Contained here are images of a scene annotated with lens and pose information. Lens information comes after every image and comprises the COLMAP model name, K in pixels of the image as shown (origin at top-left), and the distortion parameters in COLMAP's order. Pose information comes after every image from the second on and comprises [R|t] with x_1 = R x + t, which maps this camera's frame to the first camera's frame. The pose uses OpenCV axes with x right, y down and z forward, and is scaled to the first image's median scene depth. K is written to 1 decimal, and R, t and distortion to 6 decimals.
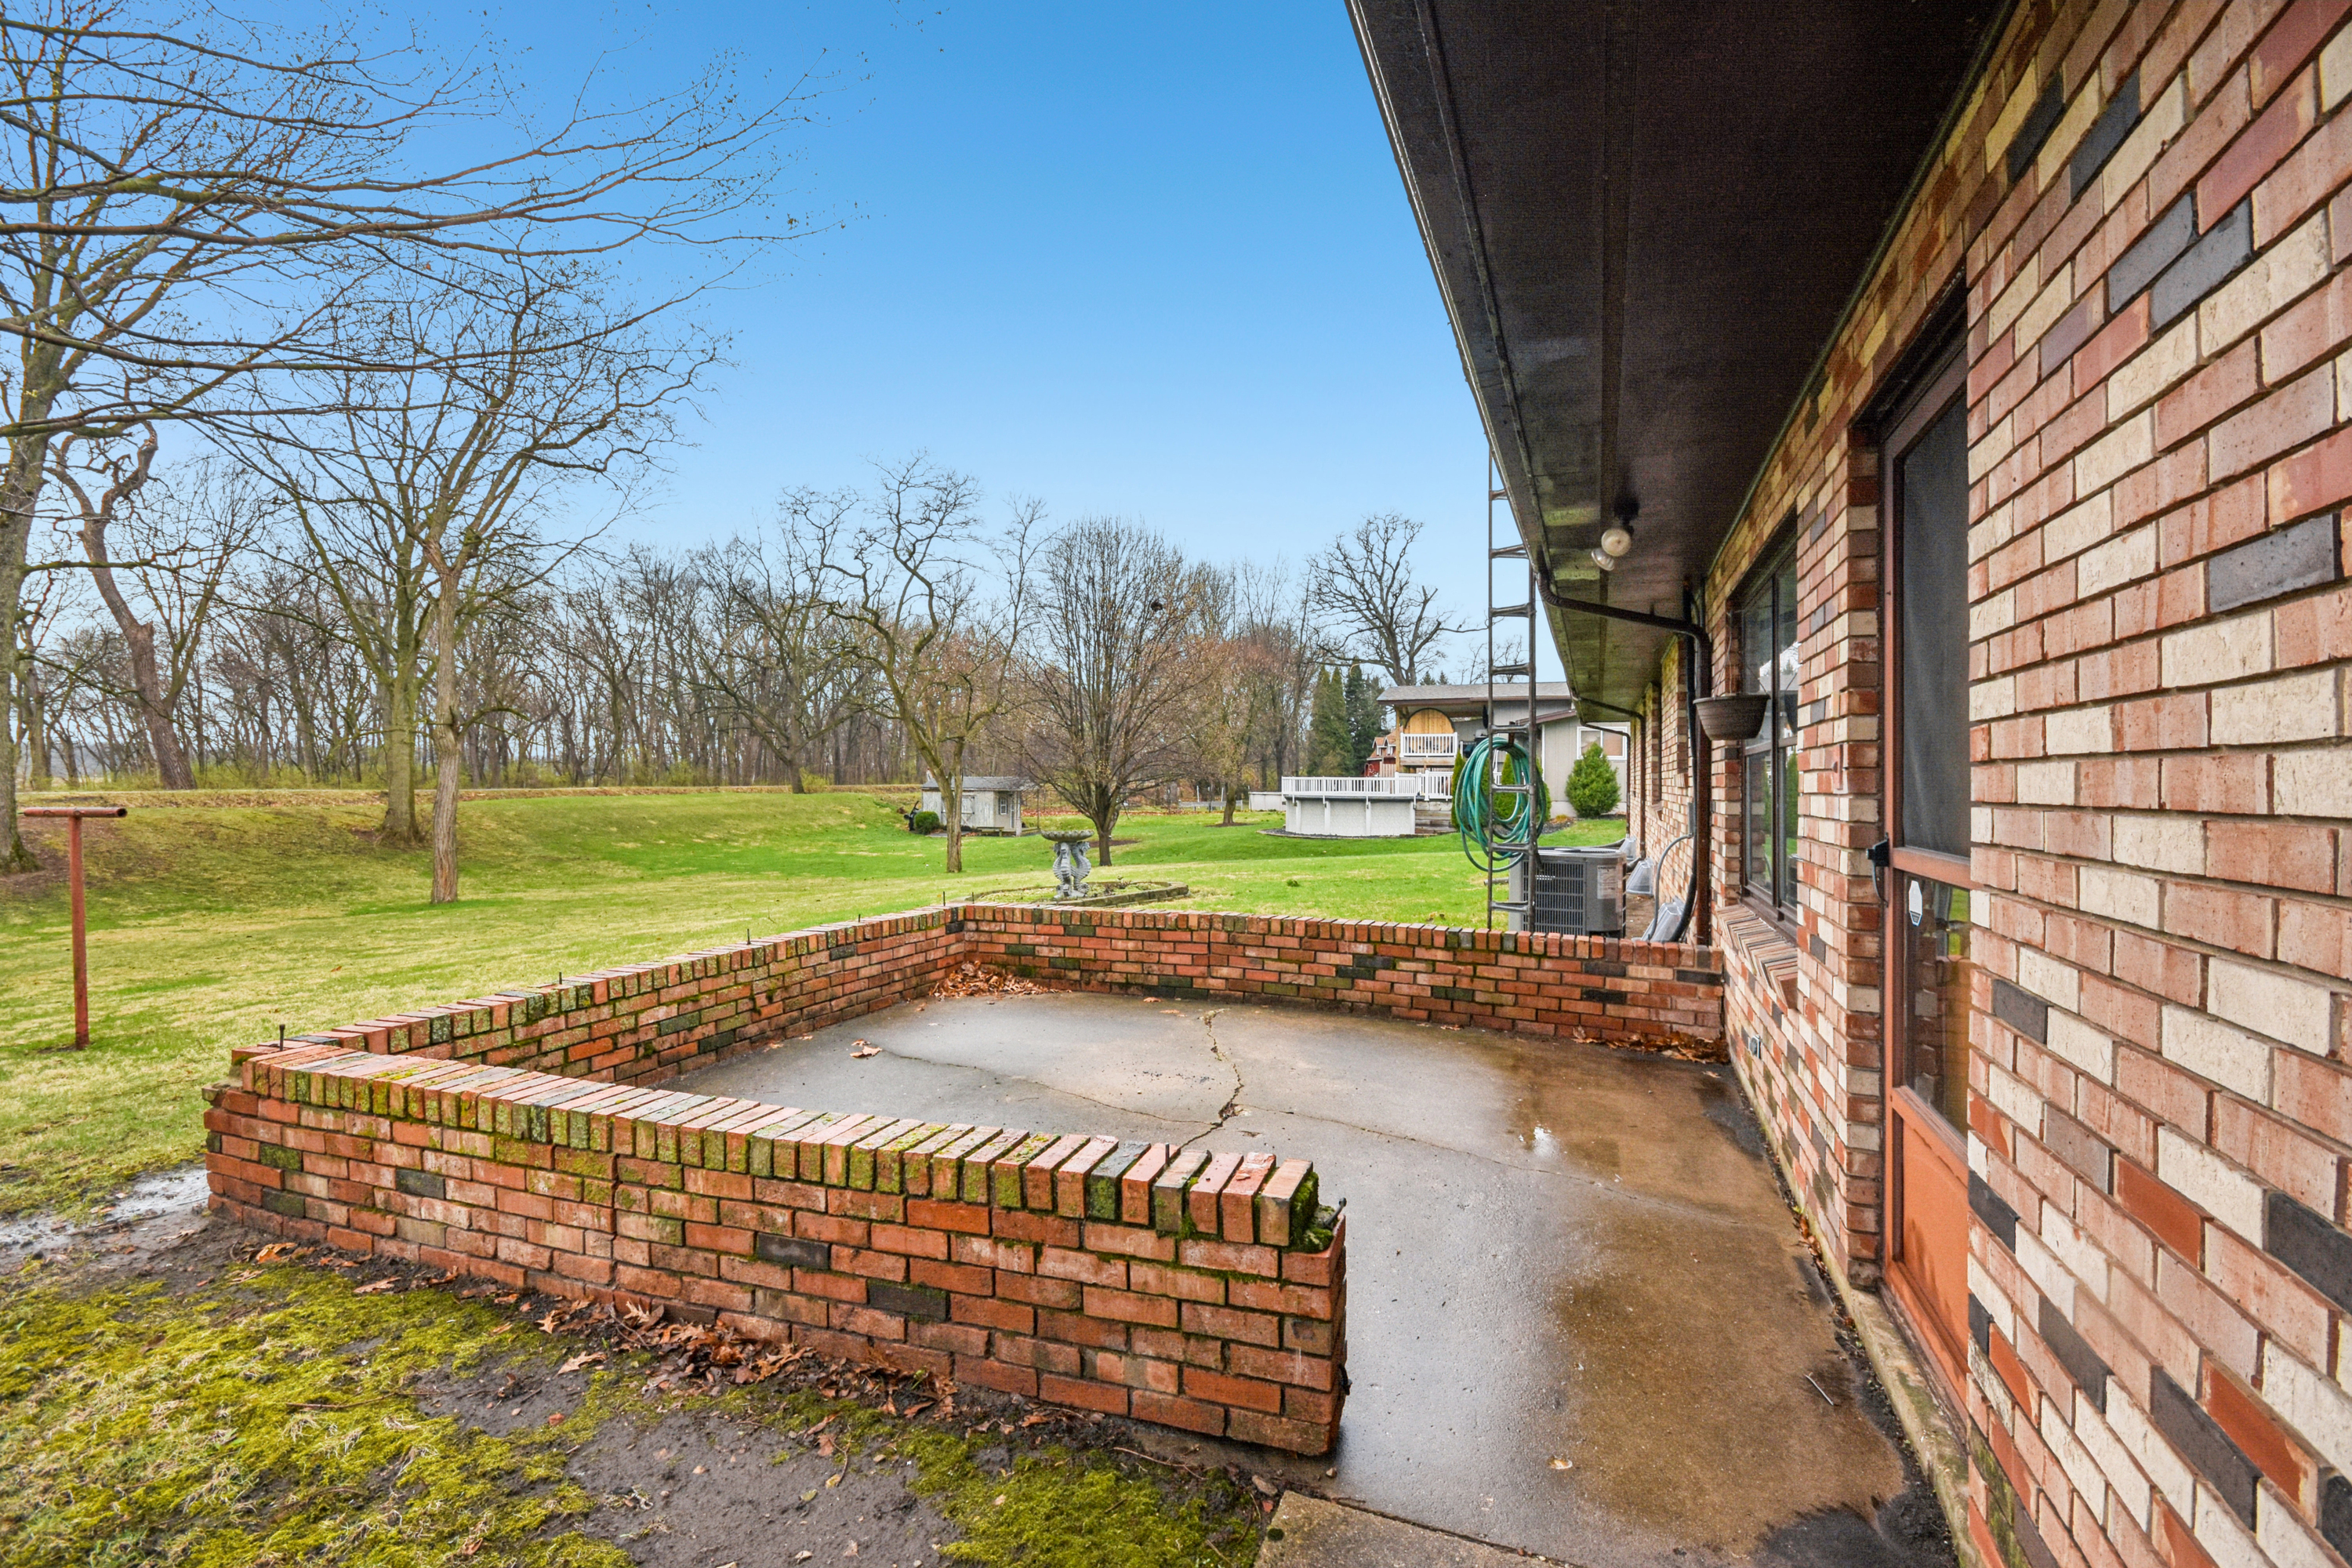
lens RADIAL K [[1055.6, 0, 1187.5], [0, 1055.6, 779.4], [0, 0, 1]] dist [0.001162, -0.007932]
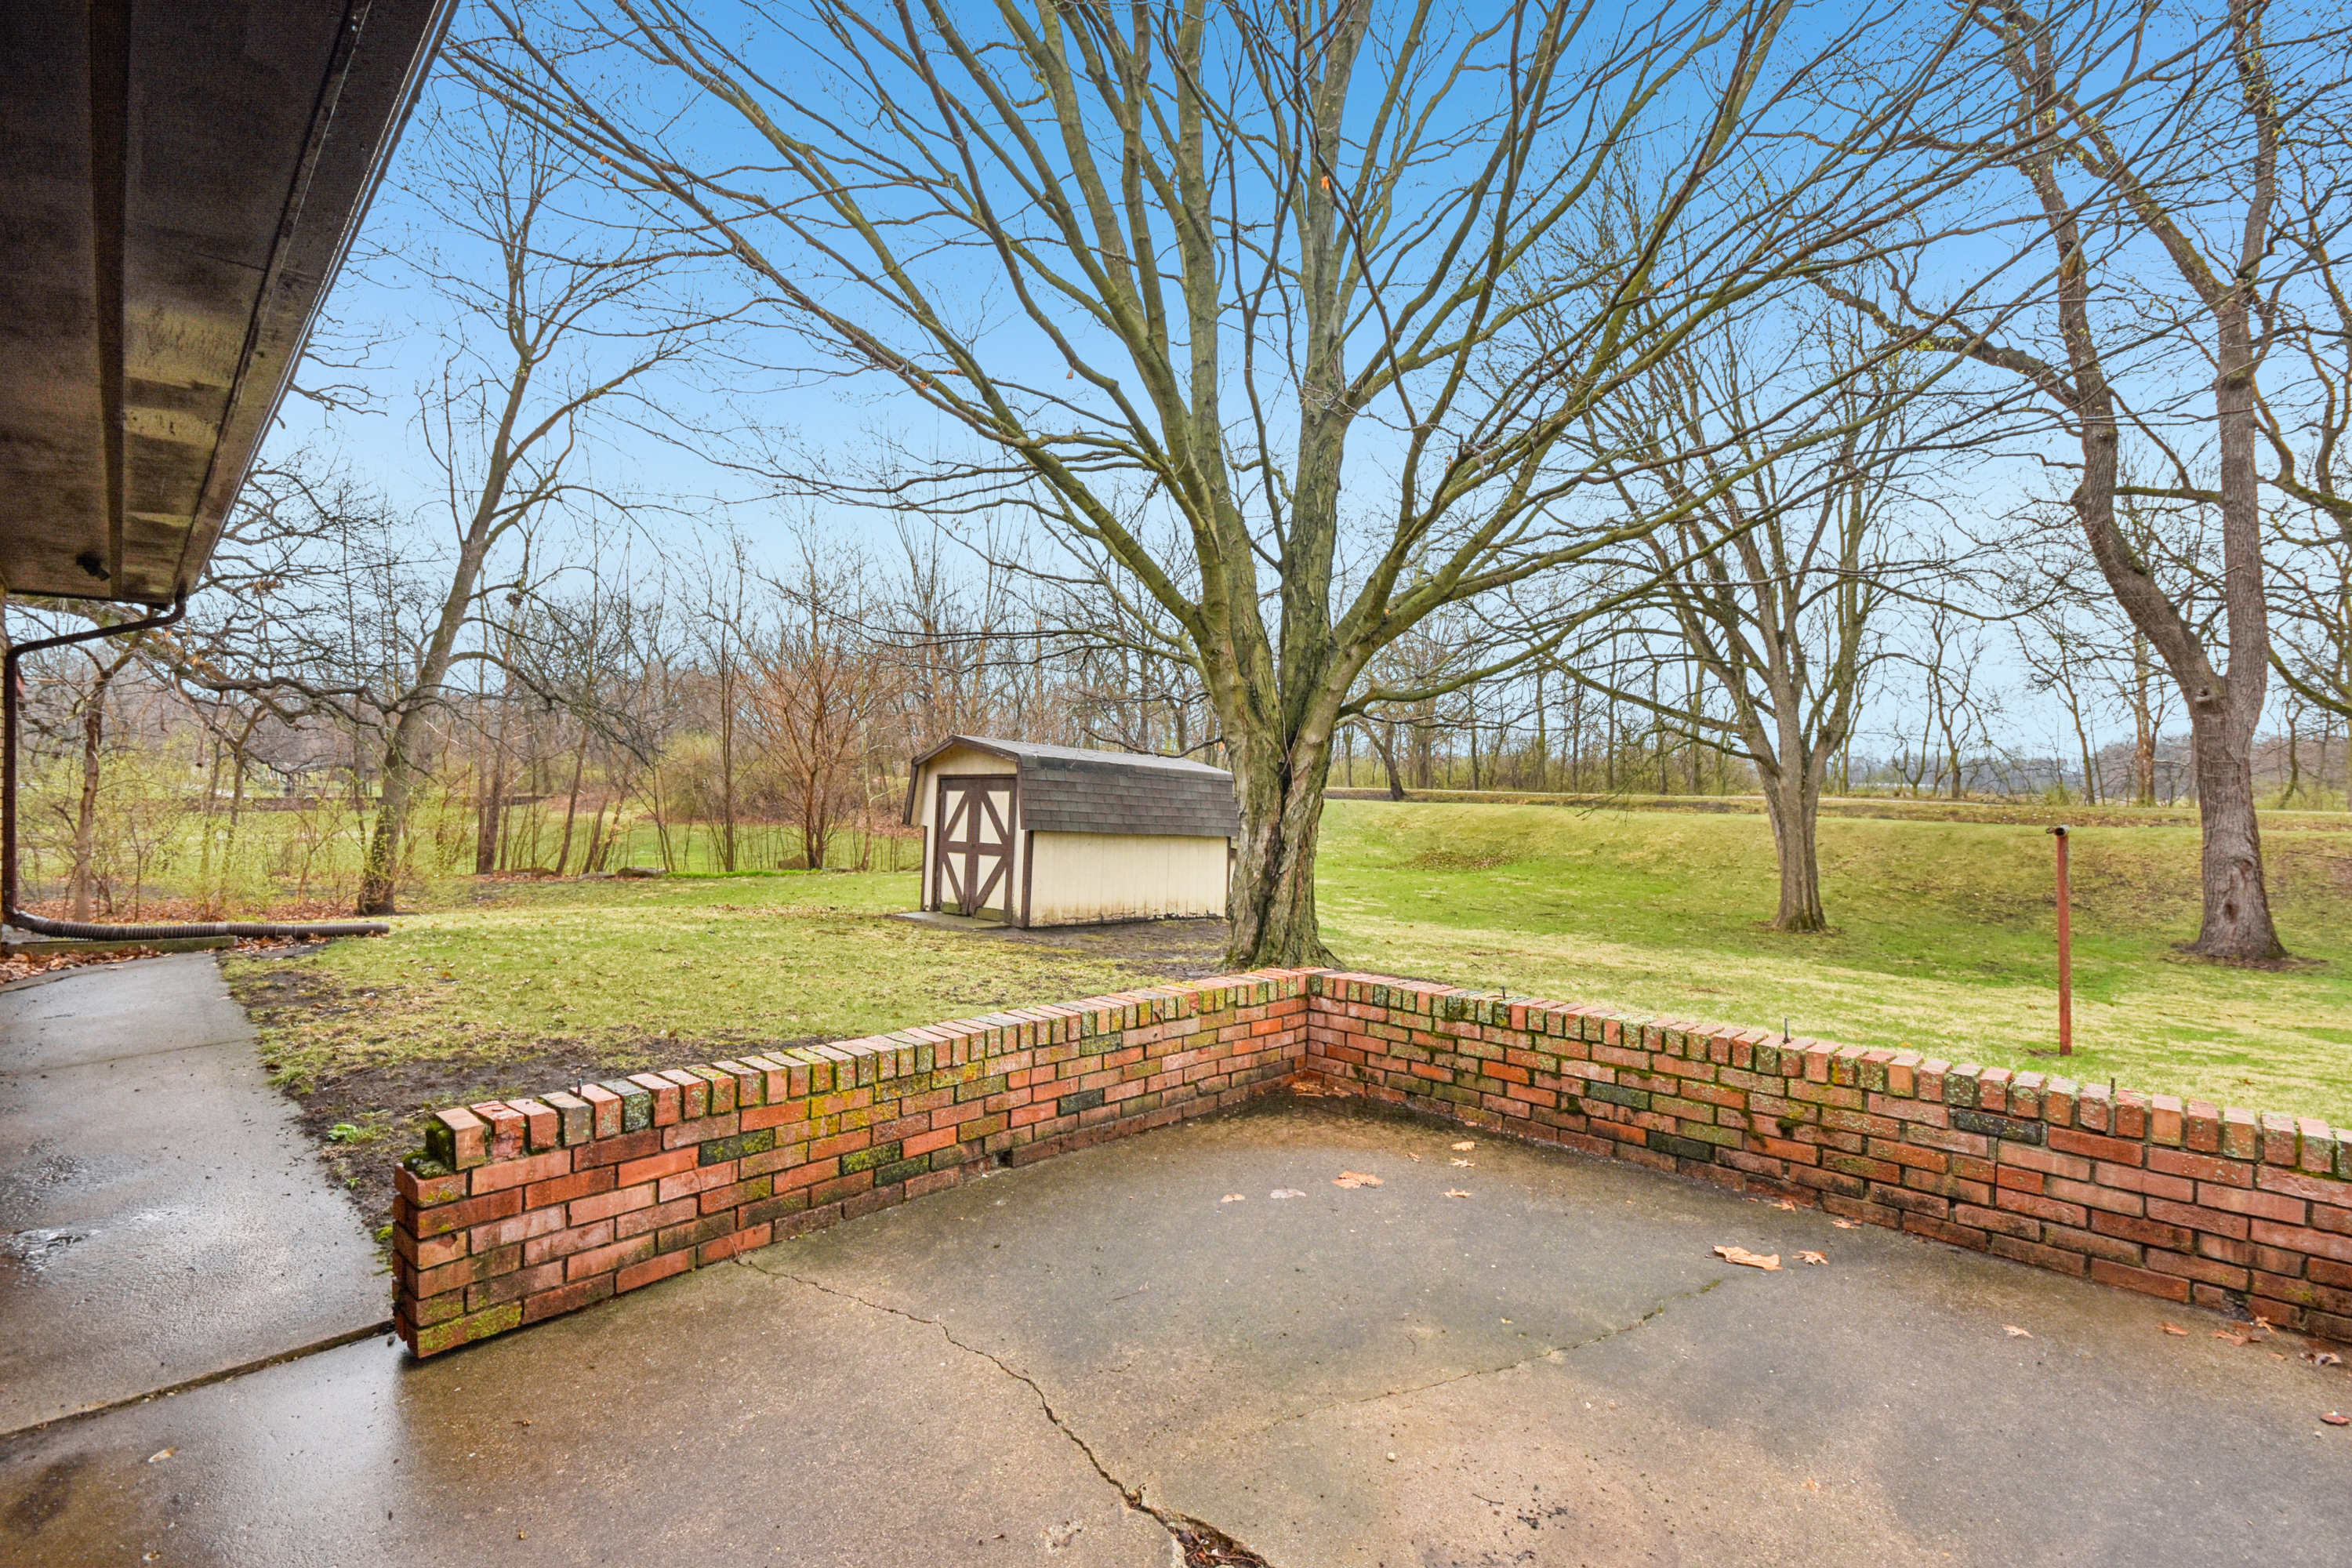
lens RADIAL K [[1055.6, 0, 1184.2], [0, 1055.6, 782.7], [0, 0, 1]] dist [0.001162, -0.007932]
pose [[-0.388871, 0.000121, -0.921292, 0.361913], [-0.015770, 0.999853, 0.006787, -0.007821], [0.921157, 0.017168, -0.388812, 0.923839]]
